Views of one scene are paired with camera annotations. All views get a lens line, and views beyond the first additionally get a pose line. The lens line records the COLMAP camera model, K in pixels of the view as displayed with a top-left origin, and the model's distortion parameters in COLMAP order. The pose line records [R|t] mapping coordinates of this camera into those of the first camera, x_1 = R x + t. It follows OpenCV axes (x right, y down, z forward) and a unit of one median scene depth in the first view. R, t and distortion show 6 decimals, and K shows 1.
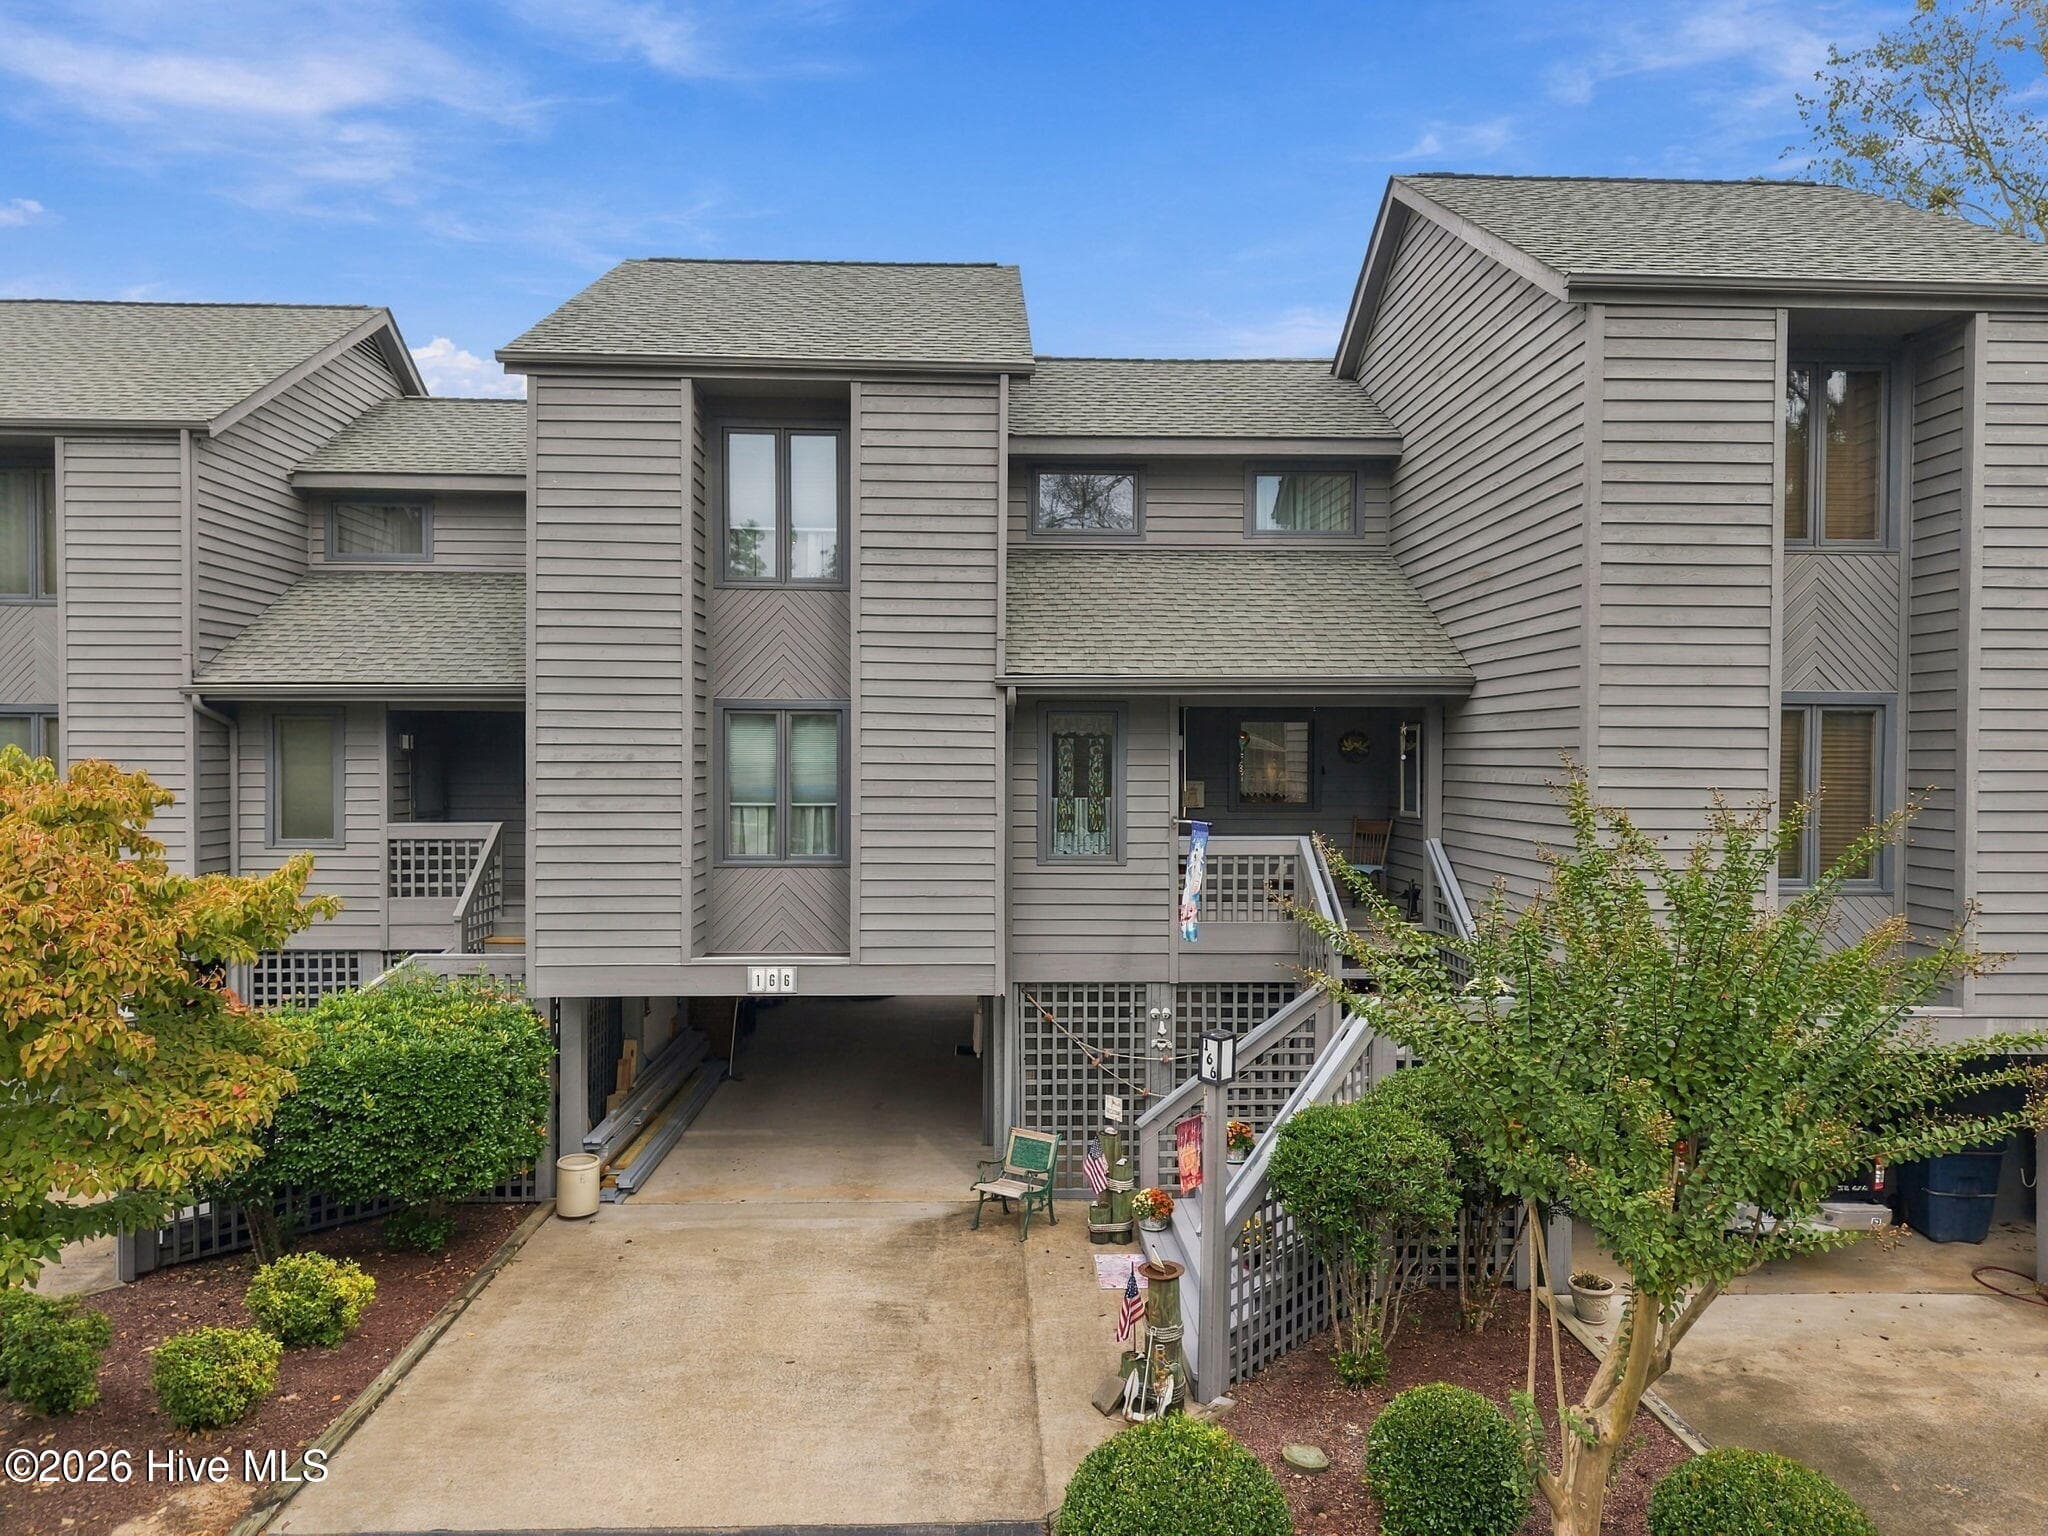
lens RADIAL K [[1370.8, 0, 1013.8], [0, 1370.8, 765.1], [0, 0, 1]] dist [0.032589, -0.038545]
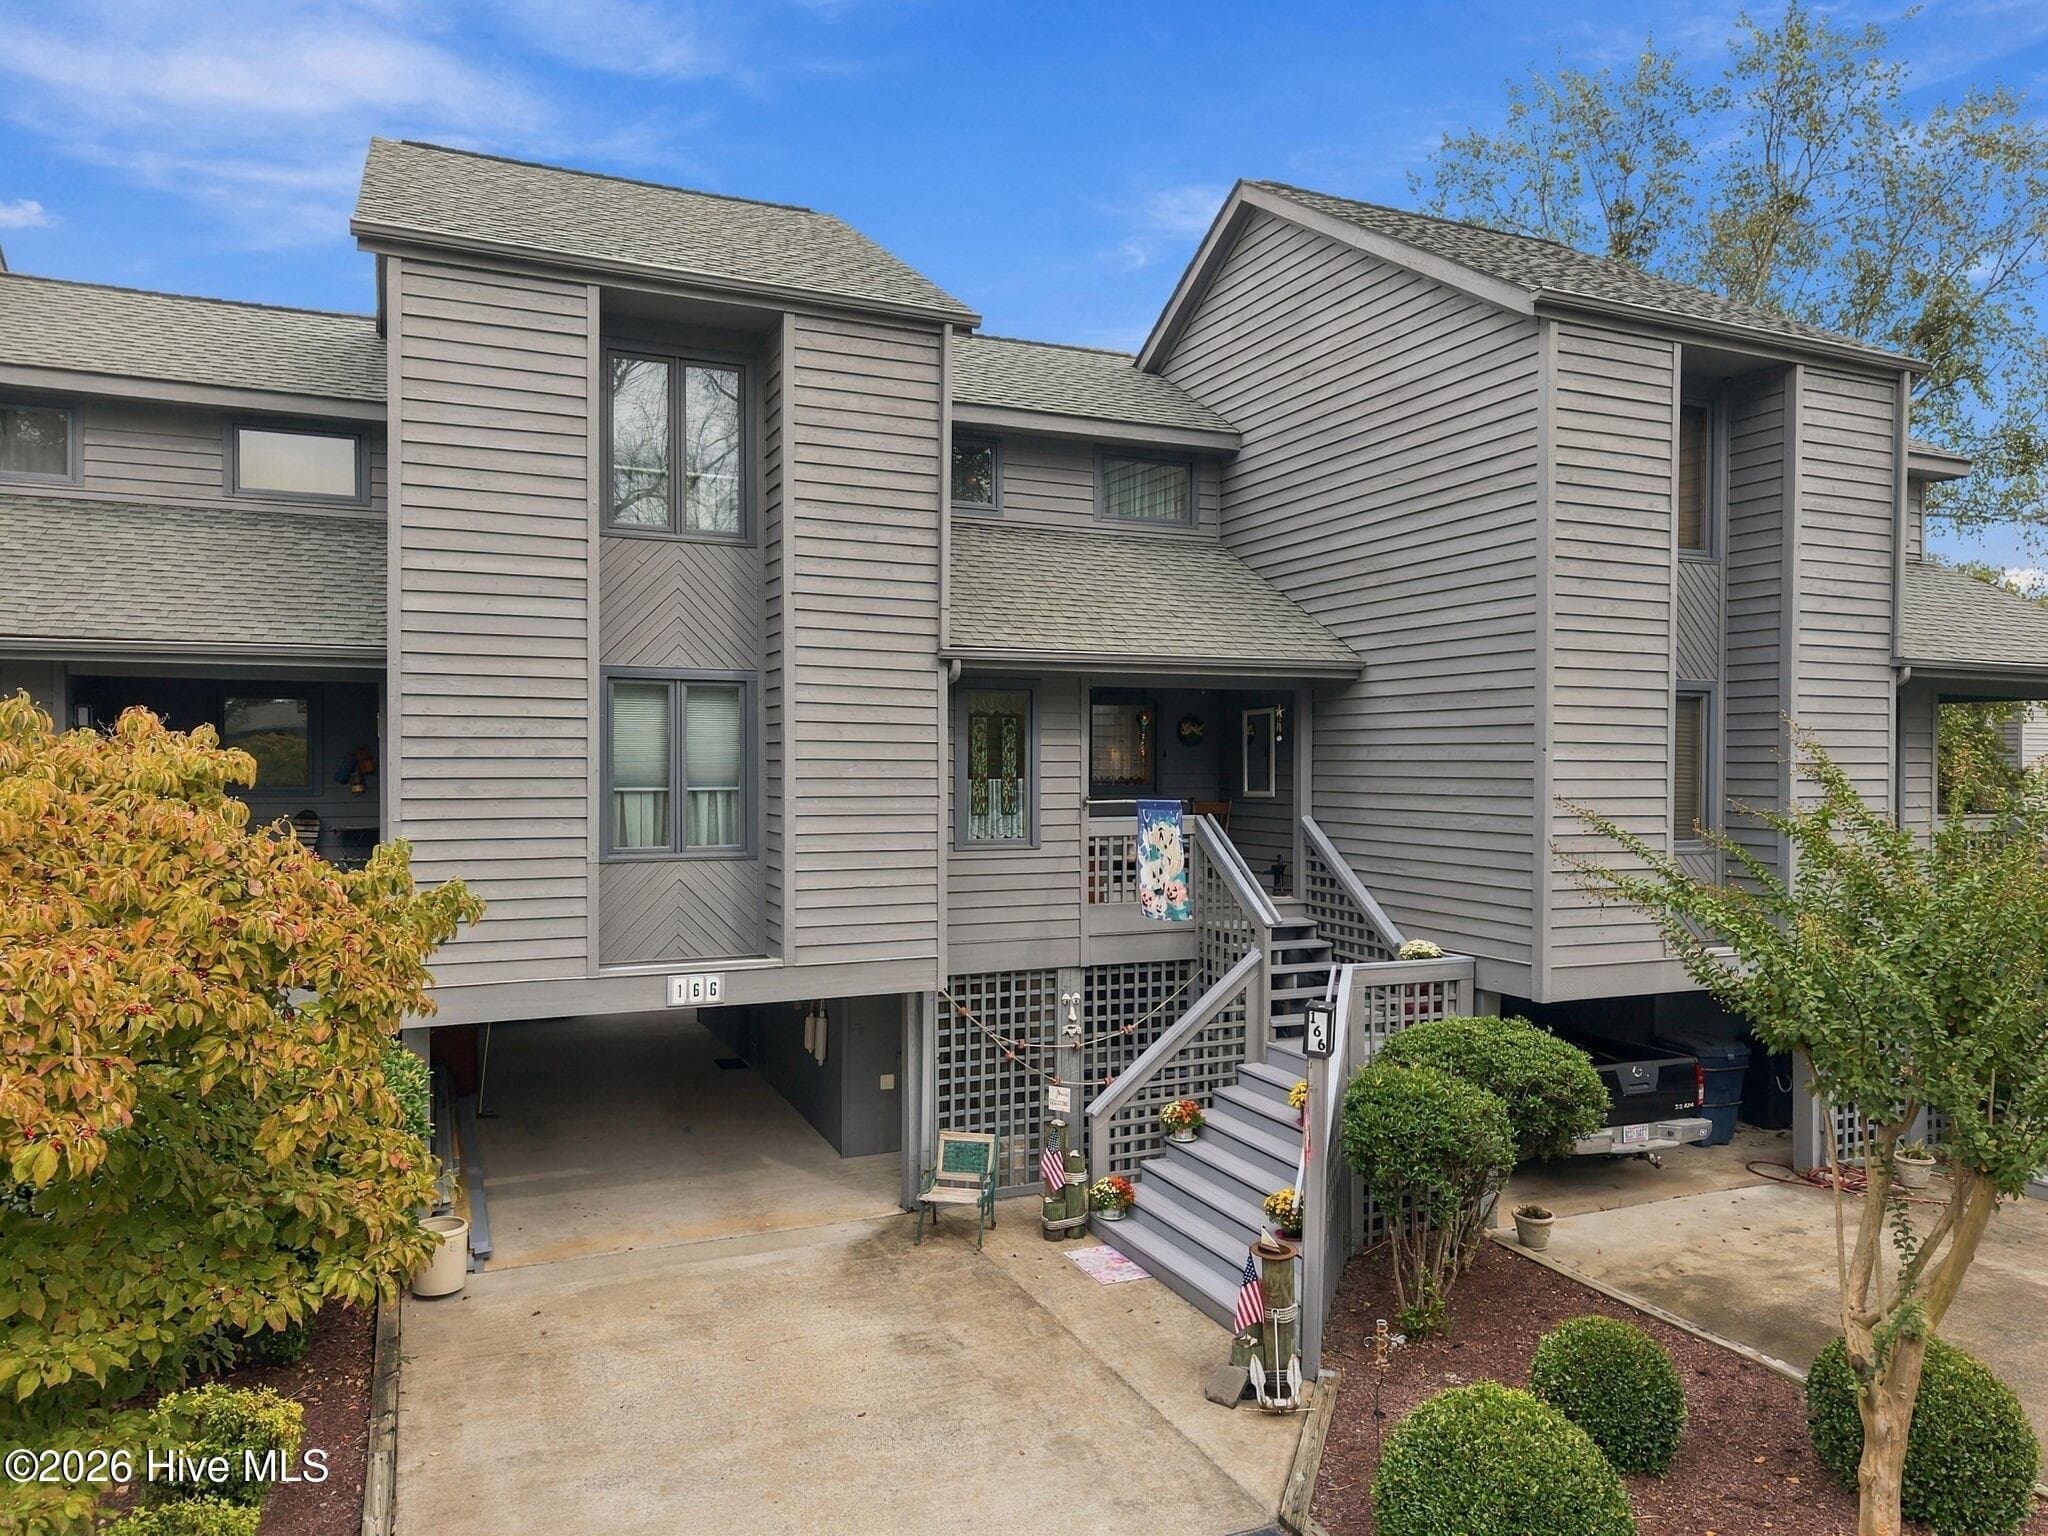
lens RADIAL K [[1370.8, 0, 1026.2], [0, 1370.8, 767.5], [0, 0, 1]] dist [0.032589, -0.038545]
pose [[0.927114, -0.003536, 0.374763, -0.302811], [0.003210, 0.999994, 0.001494, 0.015087], [-0.374766, -0.000182, 0.927119, 0.112109]]
